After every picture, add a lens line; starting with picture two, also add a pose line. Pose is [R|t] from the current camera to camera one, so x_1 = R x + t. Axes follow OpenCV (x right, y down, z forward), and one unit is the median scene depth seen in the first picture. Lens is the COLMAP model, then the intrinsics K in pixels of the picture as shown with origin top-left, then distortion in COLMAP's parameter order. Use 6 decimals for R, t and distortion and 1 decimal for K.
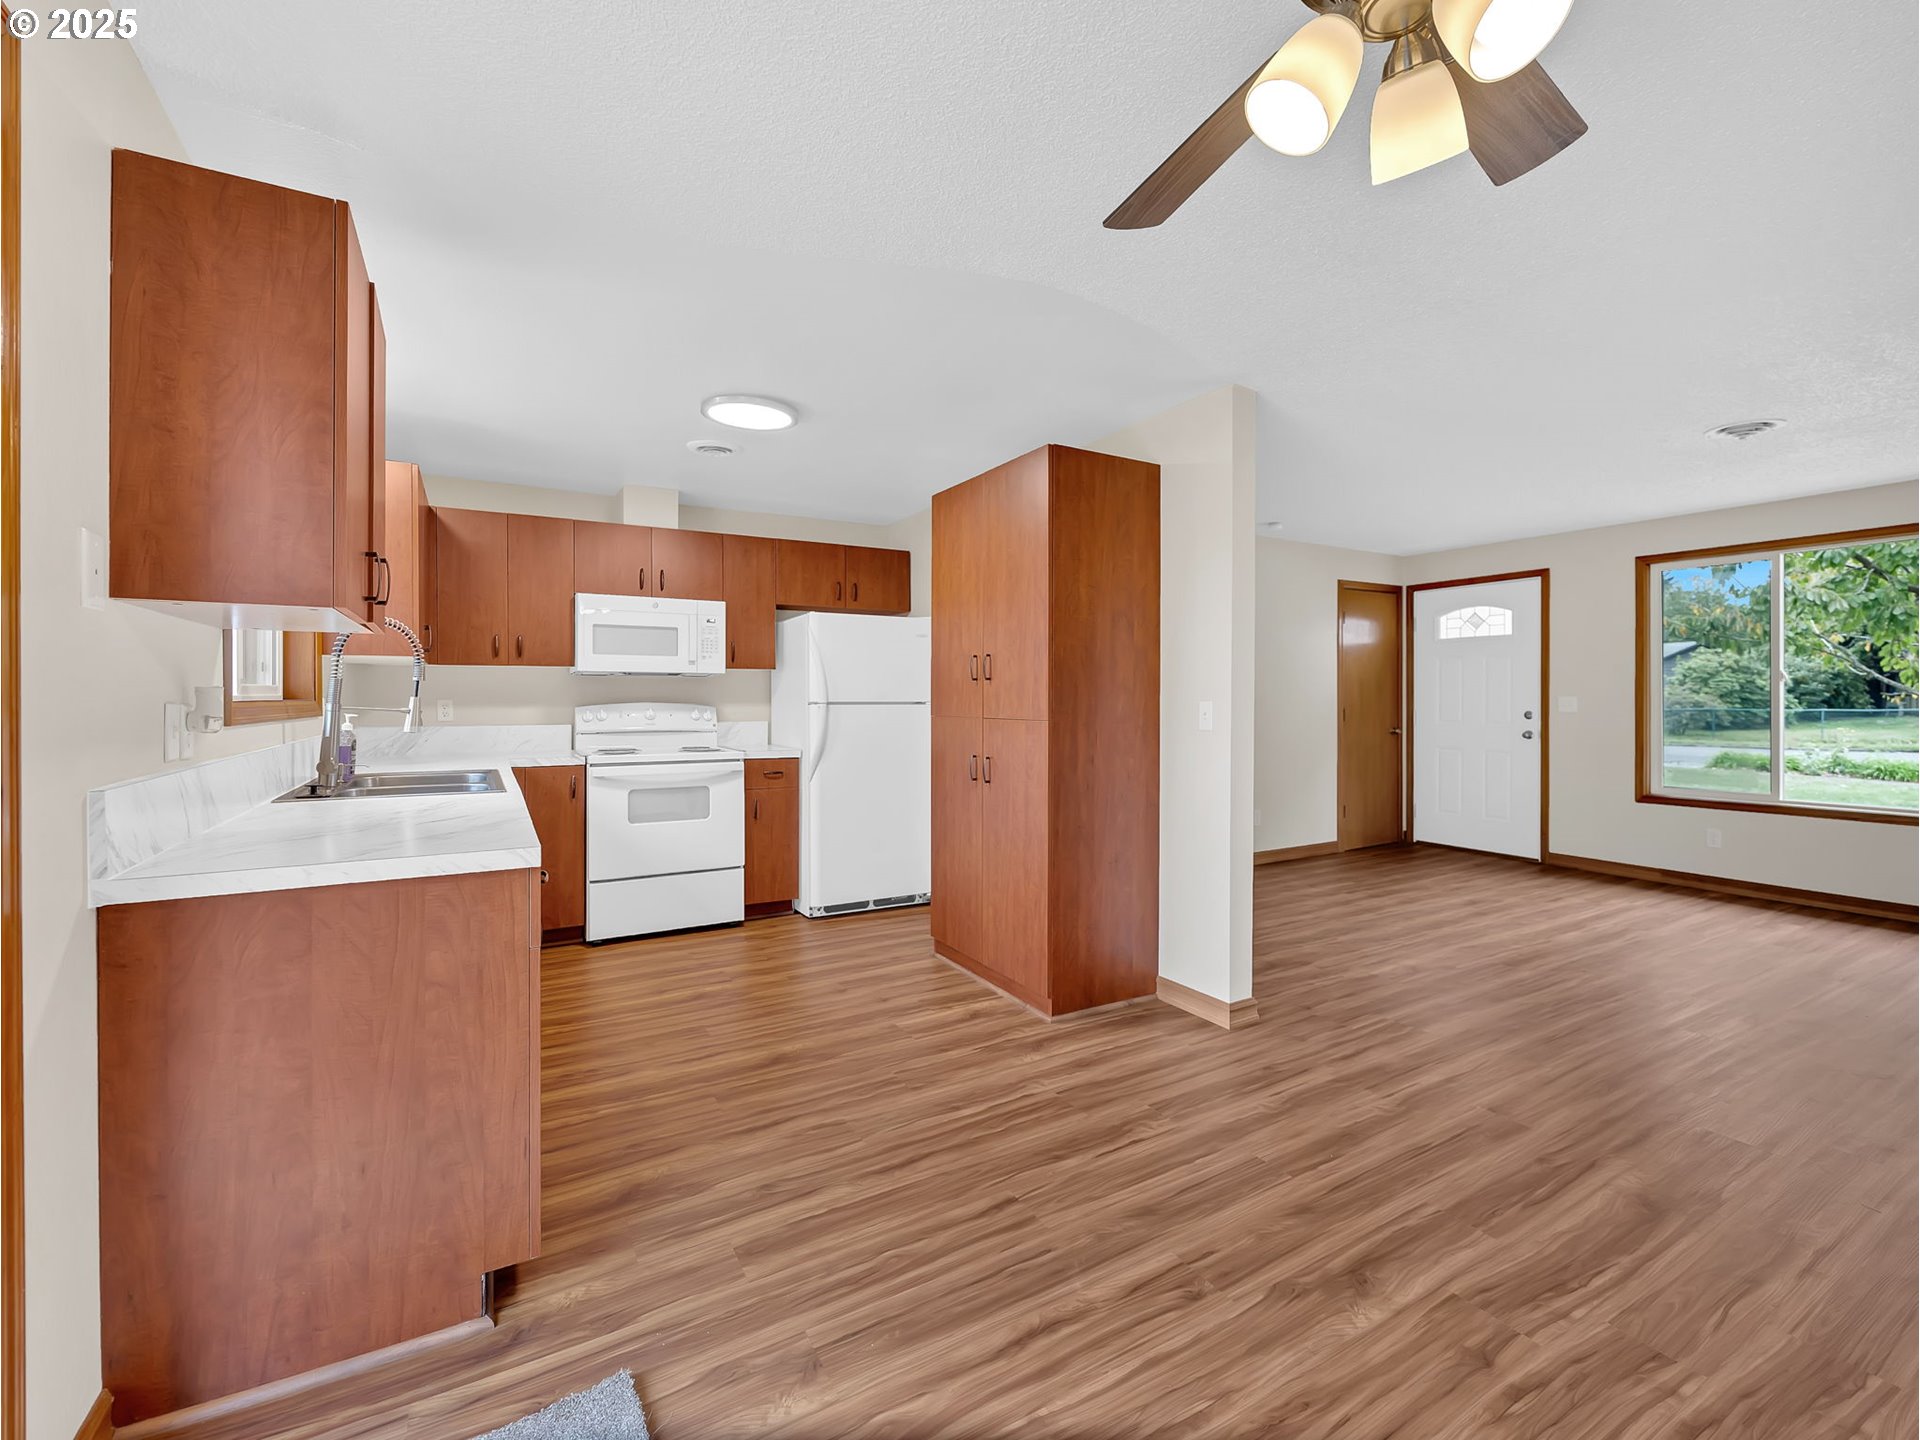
lens RADIAL K [[838.8, 0, 959.2], [0, 838.8, 696.0], [0, 0, 1]] dist [-0.000714, -0.000407]
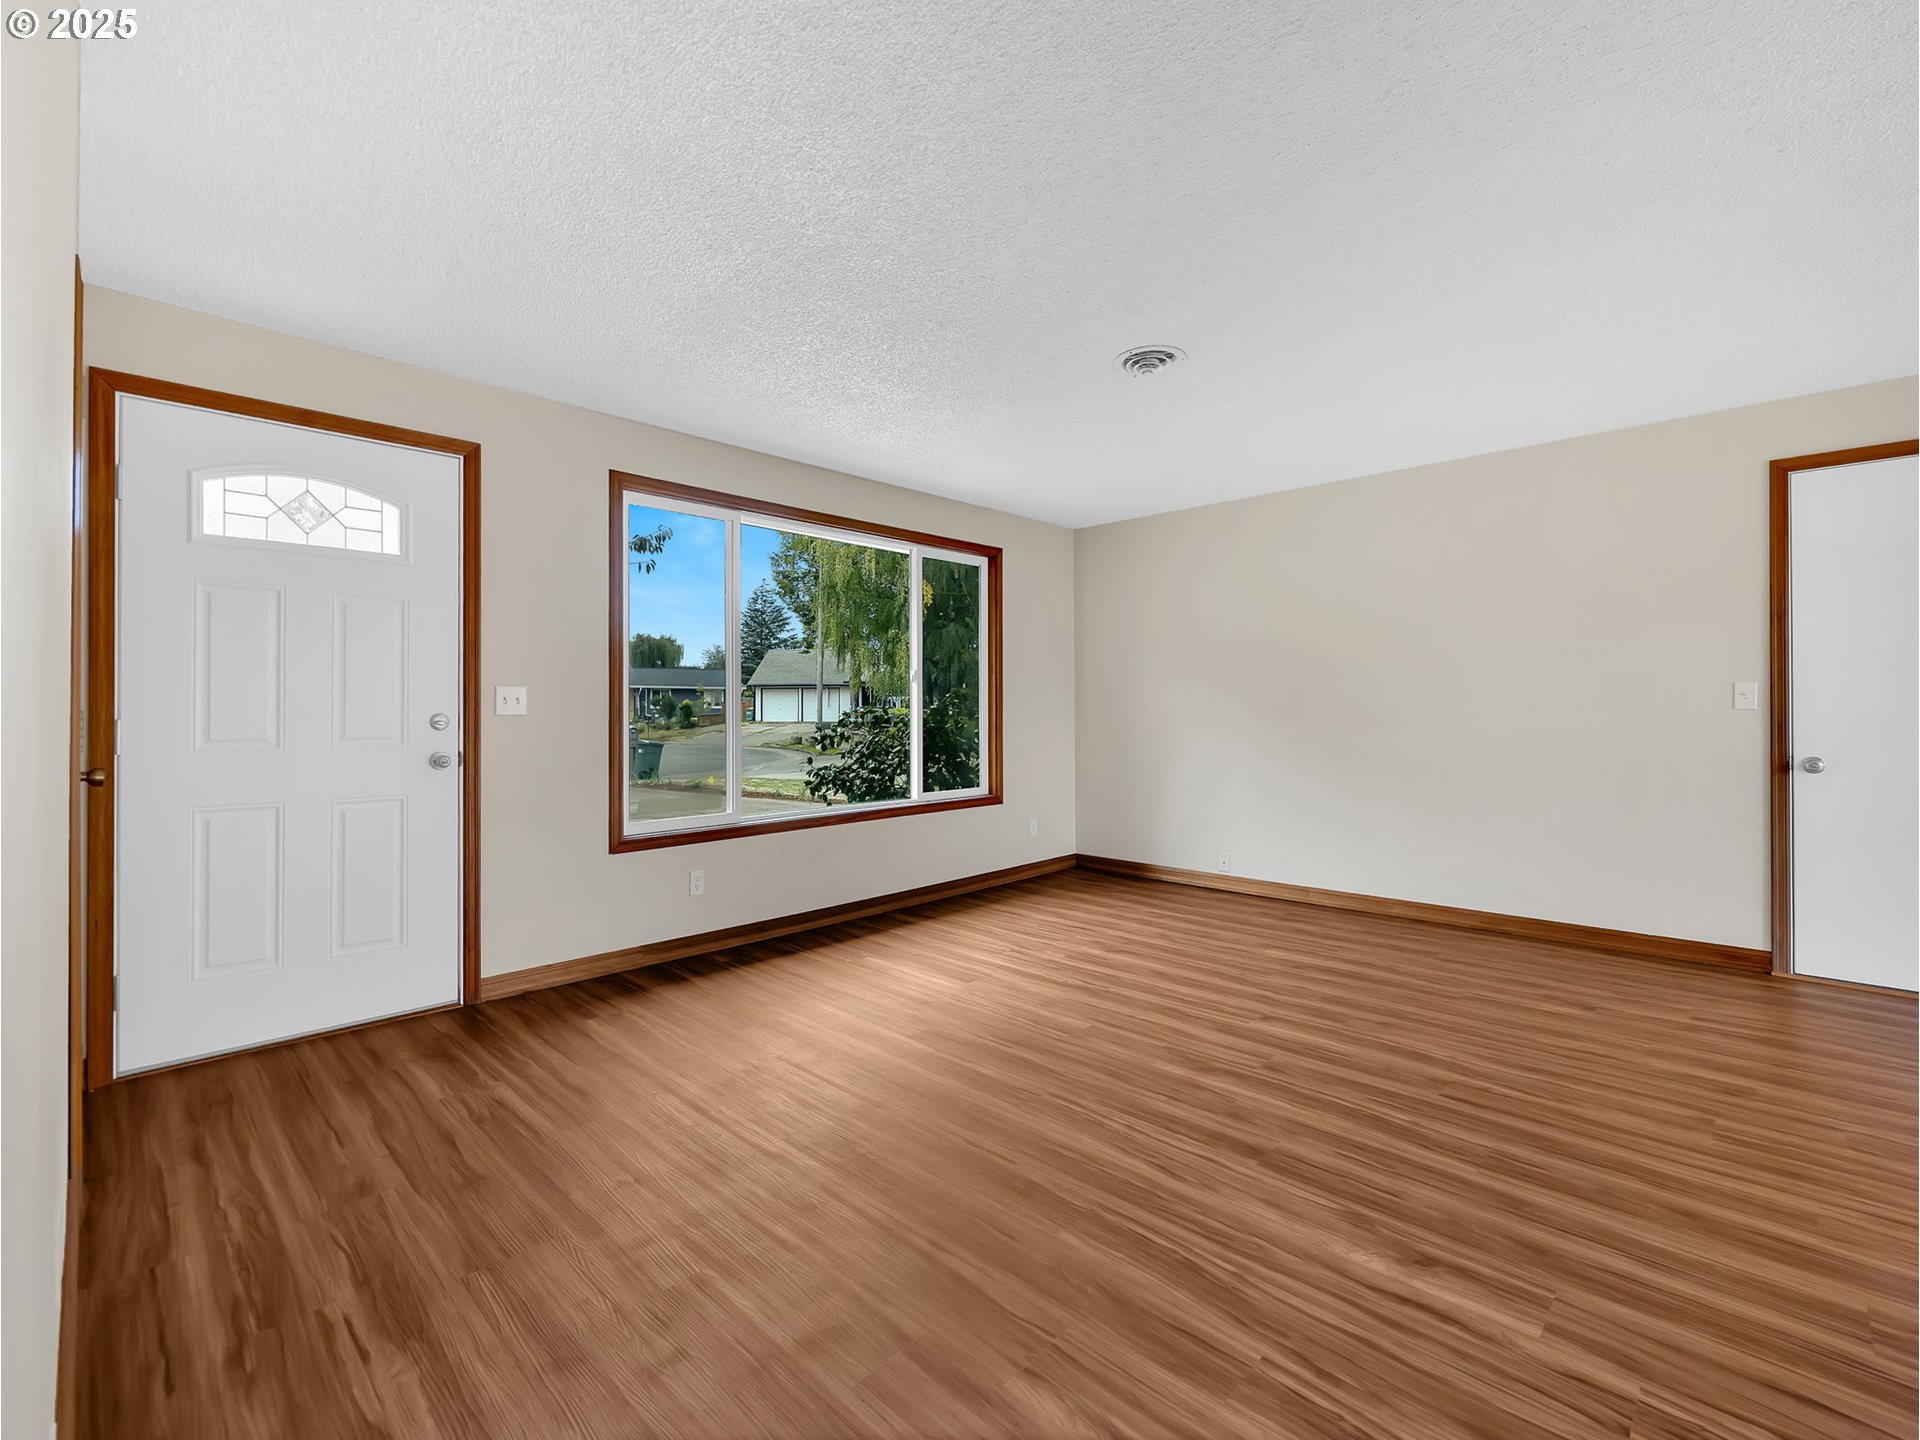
lens RADIAL K [[838.8, 0, 959.2], [0, 838.8, 696.0], [0, 0, 1]] dist [-0.000714, -0.000407]
pose [[-0.279930, 0.018238, 0.959847, 0.108844], [0.005049, 0.999834, -0.017525, 0.017812], [-0.960007, -0.000060, -0.279976, 0.851009]]
